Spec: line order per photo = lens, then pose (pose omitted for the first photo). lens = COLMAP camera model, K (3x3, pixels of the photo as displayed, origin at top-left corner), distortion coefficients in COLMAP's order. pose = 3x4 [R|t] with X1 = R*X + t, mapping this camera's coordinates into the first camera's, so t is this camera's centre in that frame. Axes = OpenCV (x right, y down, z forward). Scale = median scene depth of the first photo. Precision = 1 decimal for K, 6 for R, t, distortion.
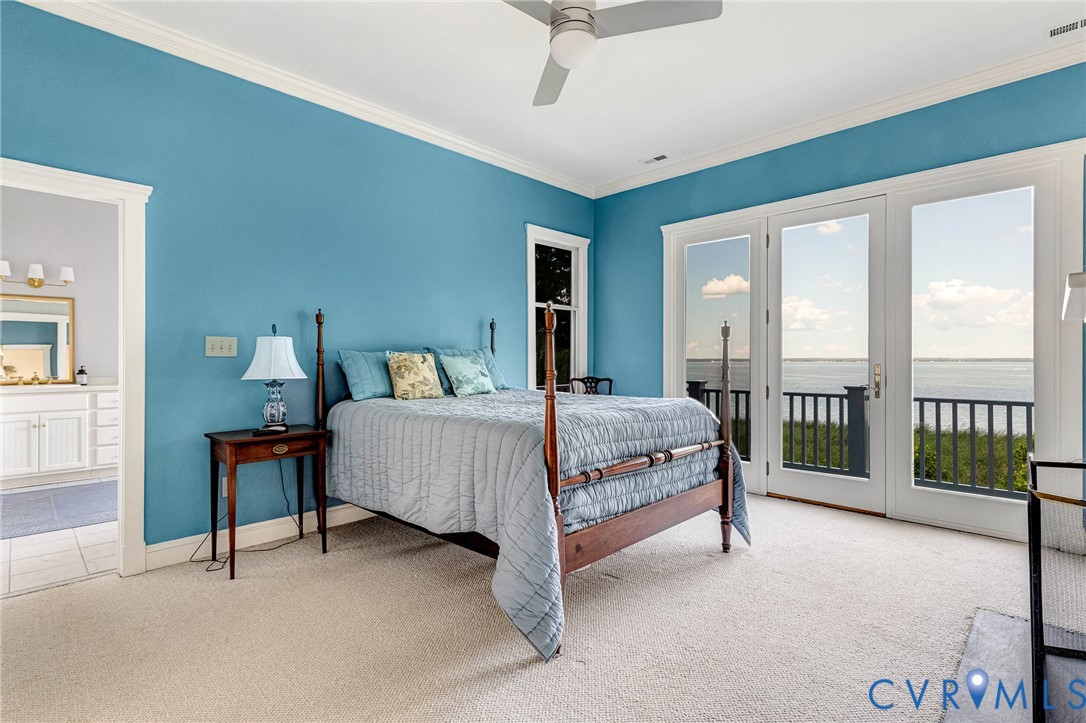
lens RADIAL K [[523.1, 0, 543.7], [0, 523.1, 356.6], [0, 0, 1]] dist [0.001193, 0.000585]
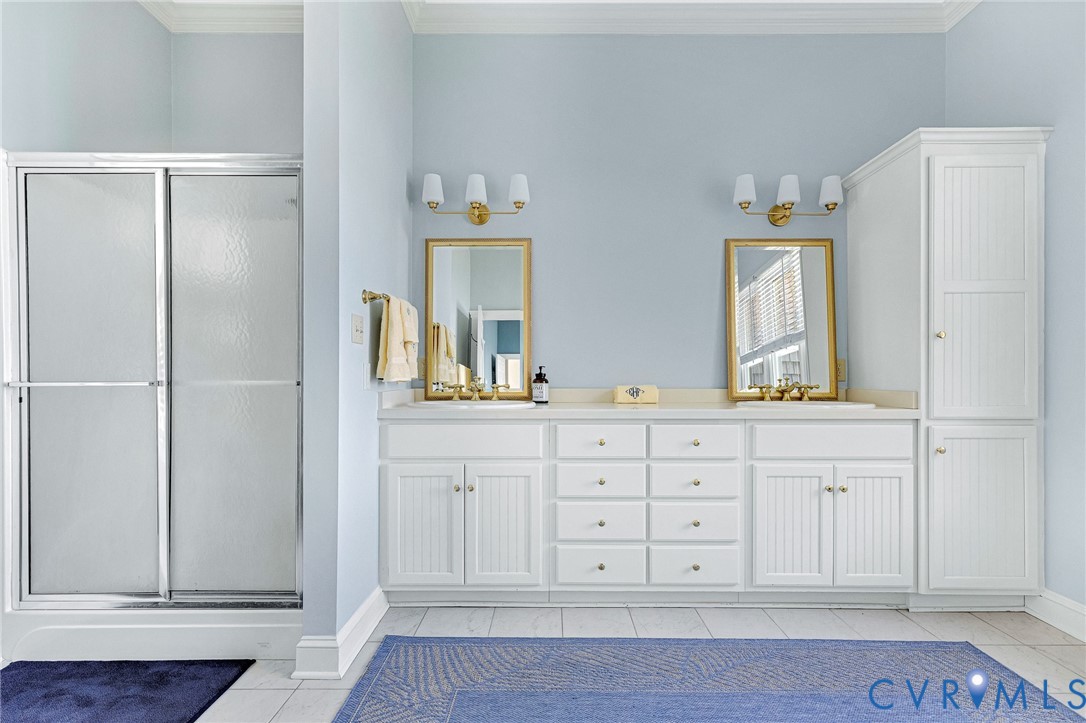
lens RADIAL K [[500.0, 0, 554.0], [0, 500.0, 376.6], [0, 0, 1]] dist [0.005528, -0.000218]
pose [[0.700041, 0.002195, -0.714100, -0.499259], [0.003146, 0.999976, 0.006158, 0.024101], [0.714096, -0.006557, 0.700017, 0.635897]]
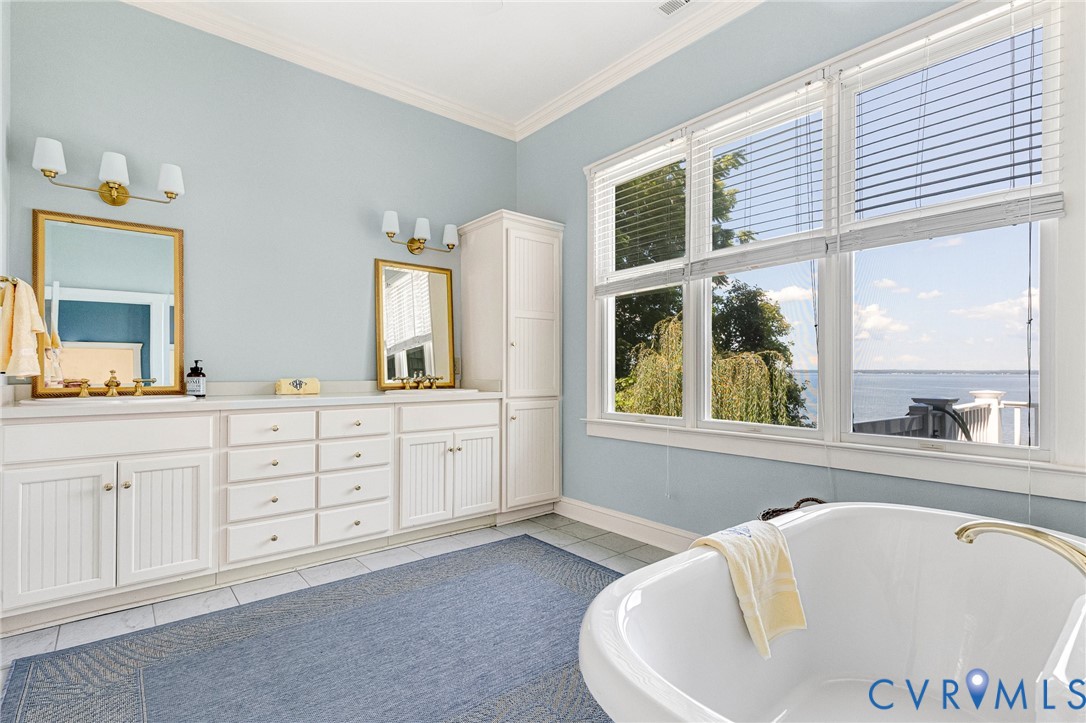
lens RADIAL K [[518.2, 0, 543.3], [0, 518.2, 366.4], [0, 0, 1]] dist [0.004230, 0.000142]
pose [[0.995429, 0.001946, -0.095483, -0.470998], [-0.002138, 0.999996, -0.001906, 0.023240], [0.095479, 0.002101, 0.995429, 0.500045]]
